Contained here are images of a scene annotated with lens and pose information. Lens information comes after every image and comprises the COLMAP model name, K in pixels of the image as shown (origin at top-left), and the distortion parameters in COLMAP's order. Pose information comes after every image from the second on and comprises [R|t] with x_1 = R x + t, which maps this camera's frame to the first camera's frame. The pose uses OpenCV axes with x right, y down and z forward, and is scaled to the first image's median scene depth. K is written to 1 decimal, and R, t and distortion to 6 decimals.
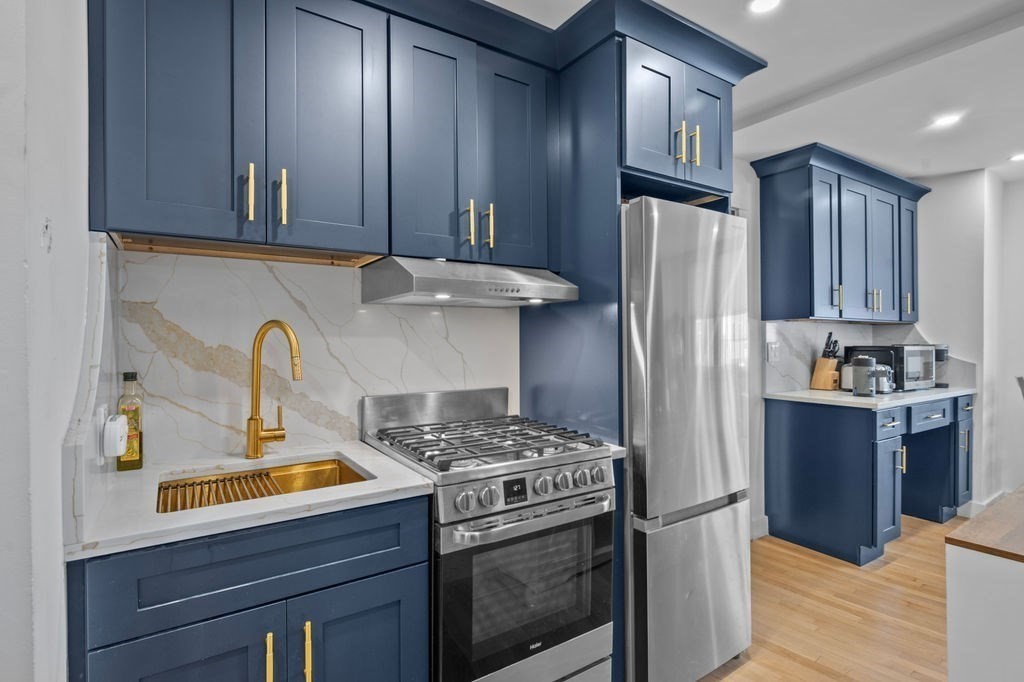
lens RADIAL K [[512.5, 0, 511.5], [0, 512.5, 340.7], [0, 0, 1]] dist [0.000332, -0.000677]
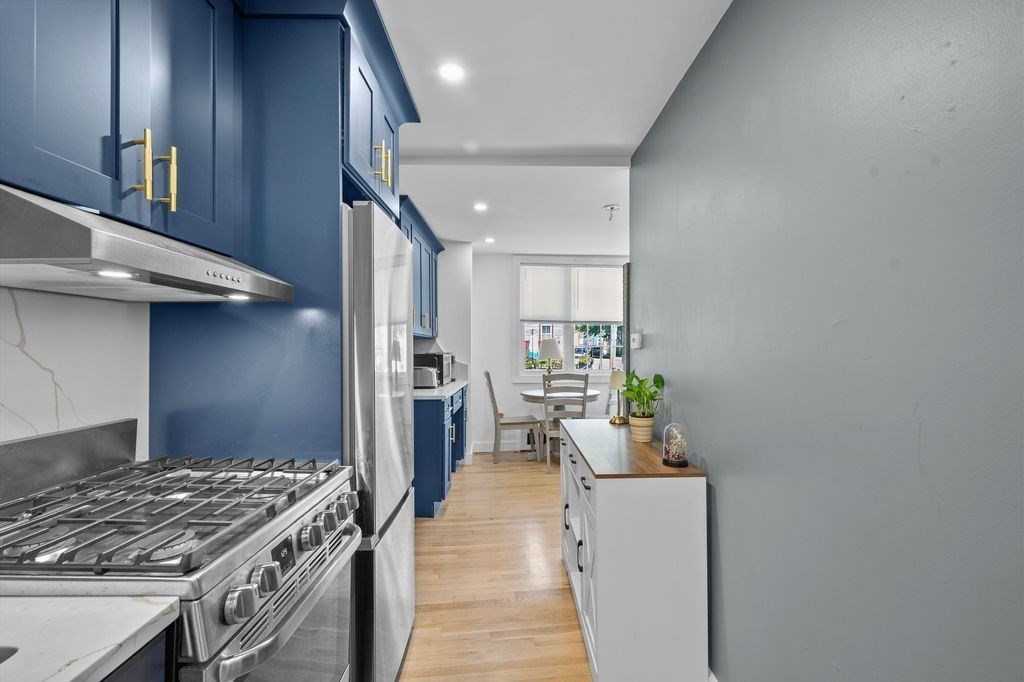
lens RADIAL K [[433.8, 0, 516.0], [0, 433.8, 340.2], [0, 0, 1]] dist [-0.003353, -0.001407]
pose [[0.534896, 0.018736, 0.844710, -0.240058], [0.001113, 0.999738, -0.022879, 0.000468], [-0.844917, 0.013178, 0.534734, 0.279096]]
